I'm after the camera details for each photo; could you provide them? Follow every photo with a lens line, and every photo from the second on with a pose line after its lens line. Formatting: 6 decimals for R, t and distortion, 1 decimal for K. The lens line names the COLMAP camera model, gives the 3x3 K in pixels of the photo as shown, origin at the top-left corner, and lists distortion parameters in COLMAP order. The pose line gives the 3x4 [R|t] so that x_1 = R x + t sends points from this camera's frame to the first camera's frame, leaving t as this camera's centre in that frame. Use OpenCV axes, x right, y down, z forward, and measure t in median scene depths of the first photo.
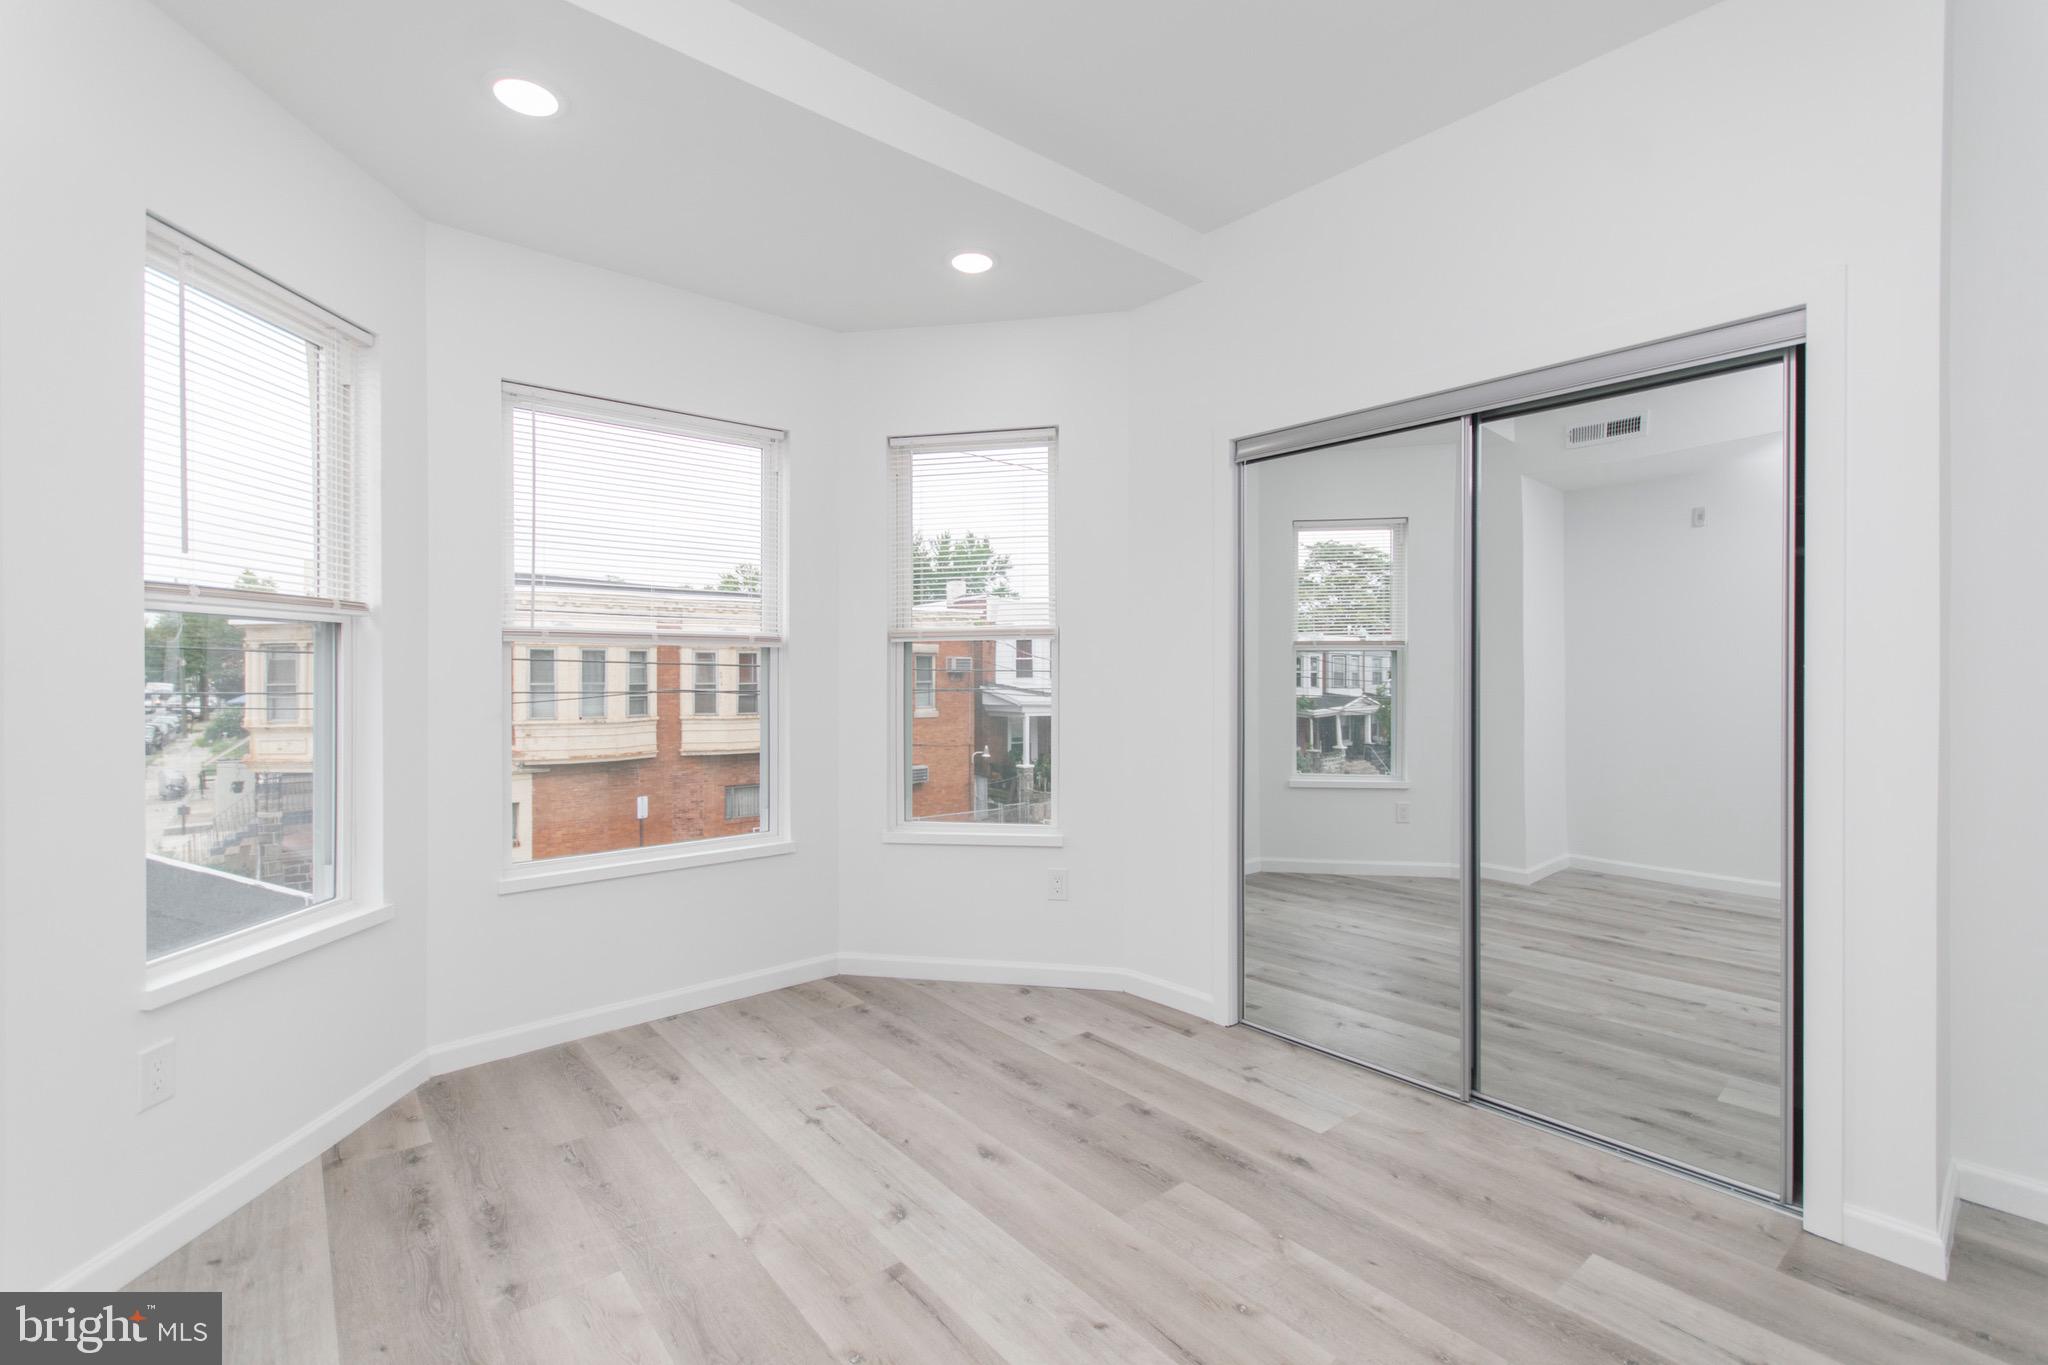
lens RADIAL K [[924.7, 0, 1011.4], [0, 924.7, 681.3], [0, 0, 1]] dist [0.003299, -0.000606]
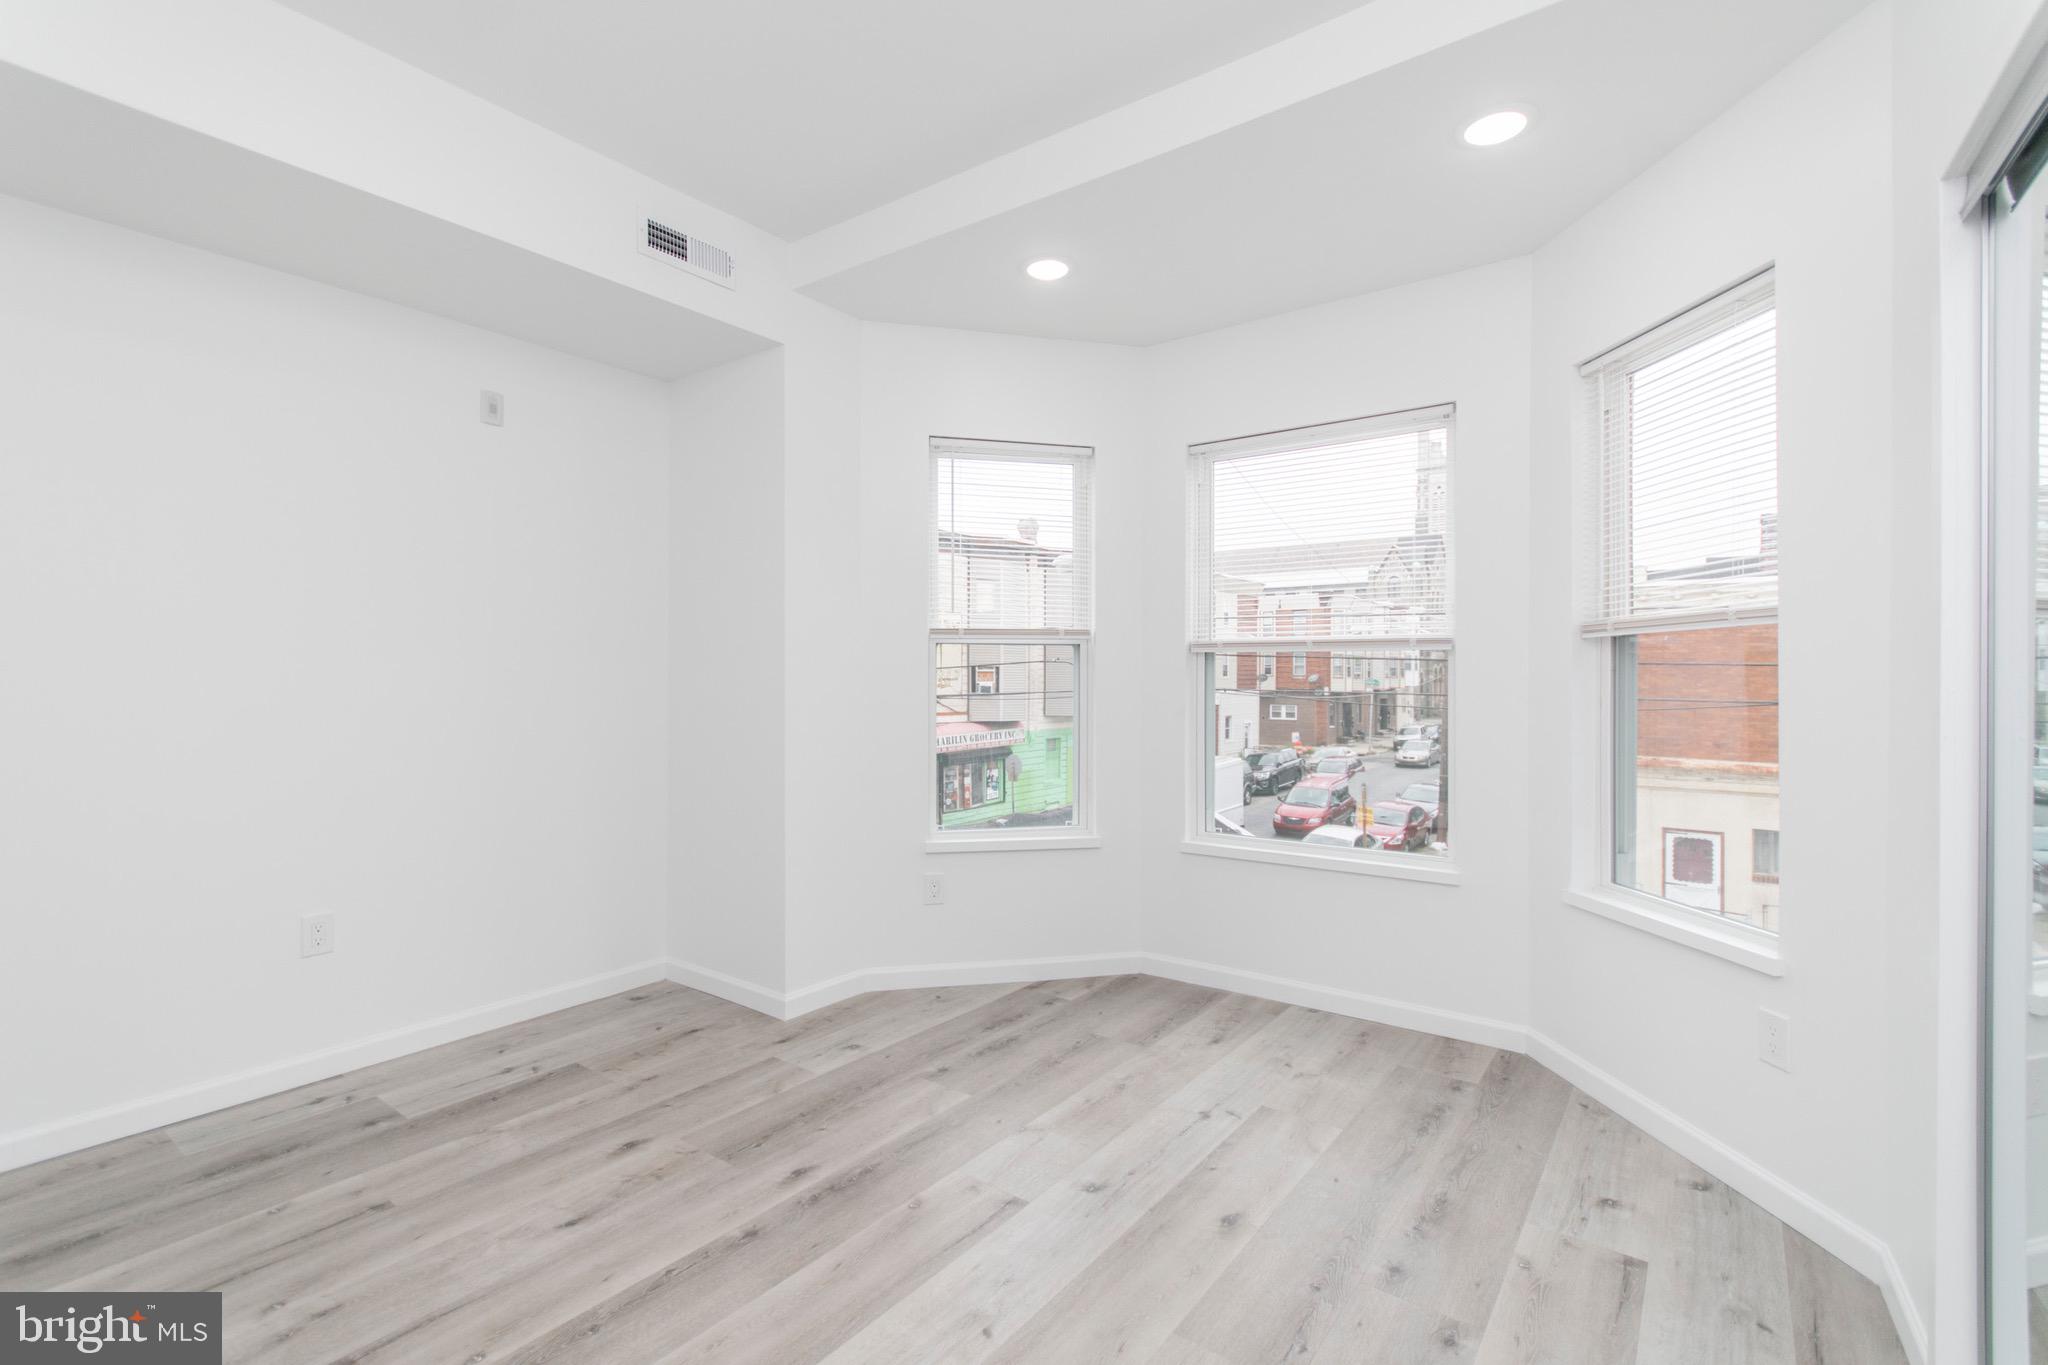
lens RADIAL K [[924.7, 0, 1011.4], [0, 924.7, 681.3], [0, 0, 1]] dist [0.003299, -0.000606]
pose [[0.224548, 0.005645, -0.974447, 0.676575], [-0.015604, 0.999876, 0.002197, -0.008984], [0.974338, 0.014712, 0.224608, 0.495780]]
